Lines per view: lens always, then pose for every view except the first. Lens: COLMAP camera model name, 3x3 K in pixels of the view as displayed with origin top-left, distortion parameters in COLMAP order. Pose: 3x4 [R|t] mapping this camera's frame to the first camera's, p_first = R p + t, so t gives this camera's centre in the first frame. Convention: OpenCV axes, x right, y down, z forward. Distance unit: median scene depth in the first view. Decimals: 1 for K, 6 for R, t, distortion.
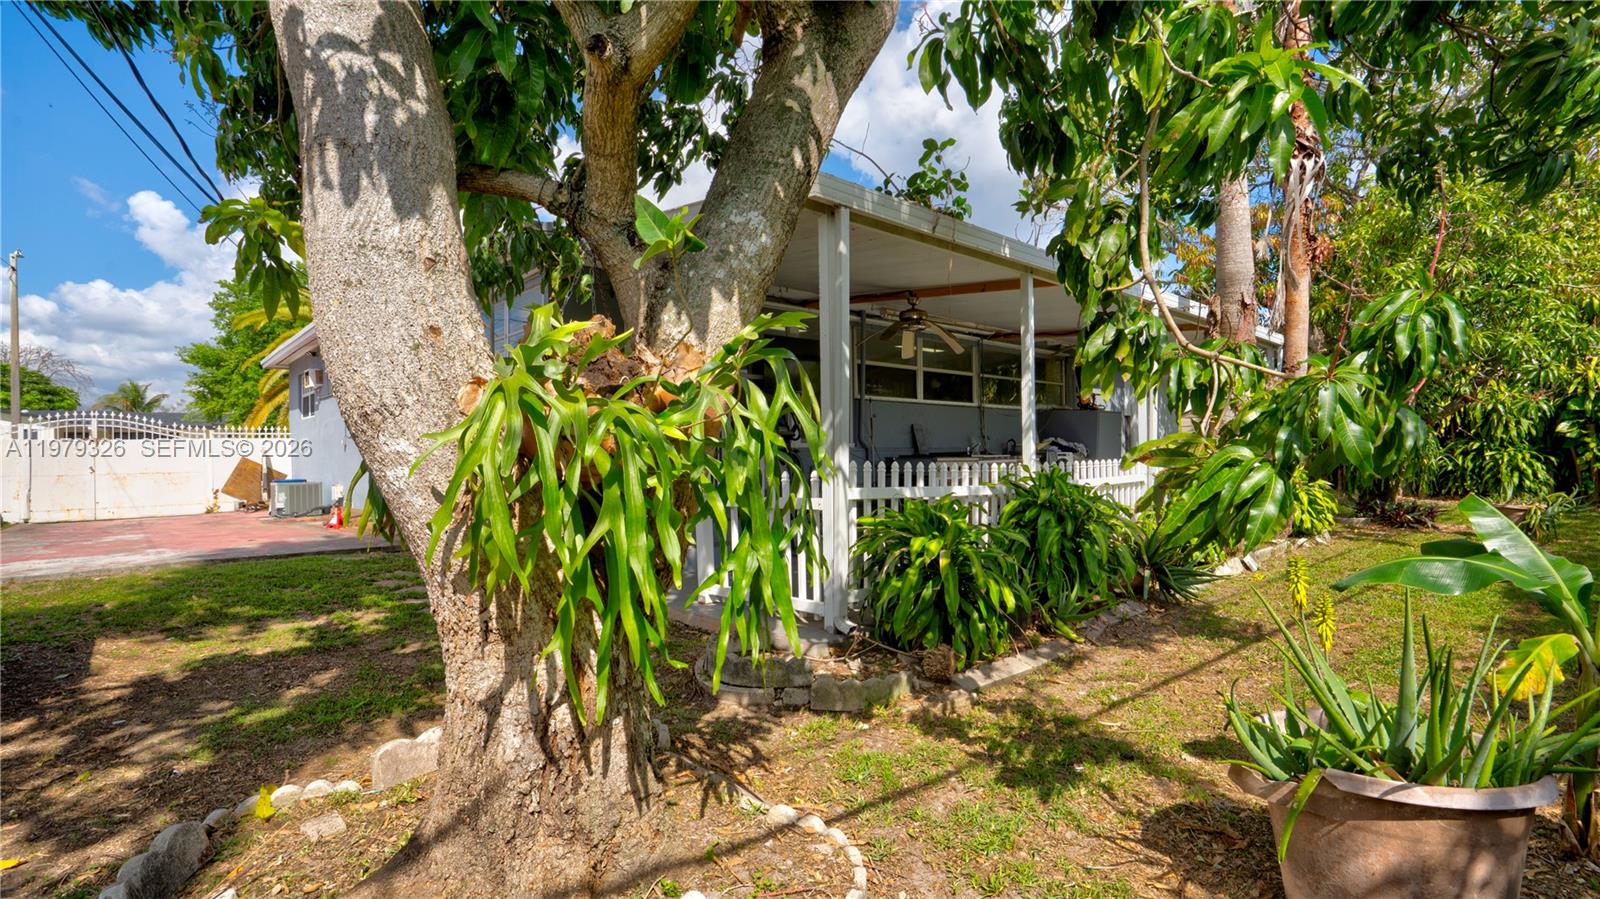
lens RADIAL K [[751.8, 0, 826.2], [0, 751.8, 454.4], [0, 0, 1]] dist [-0.025347, 0.009001]
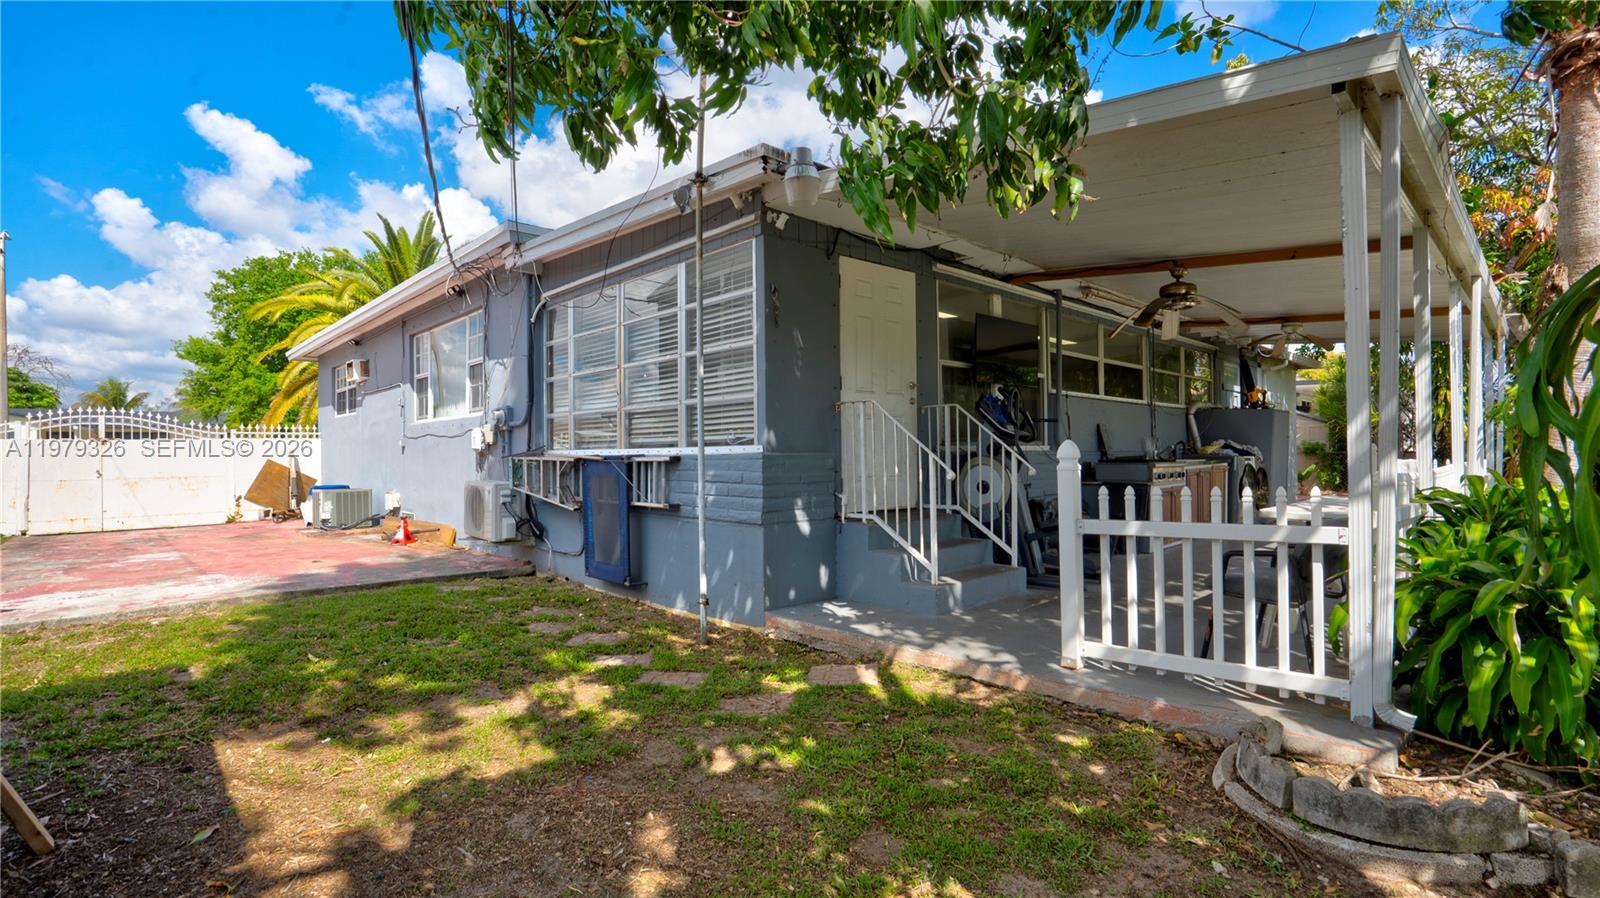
lens RADIAL K [[751.8, 0, 837.7], [0, 751.8, 448.2], [0, 0, 1]] dist [-0.025347, 0.009001]
pose [[0.999660, 0.002057, 0.025975, -0.130581], [-0.001780, 0.999941, -0.010678, -0.001674], [-0.025995, 0.010628, 0.999606, 0.093742]]
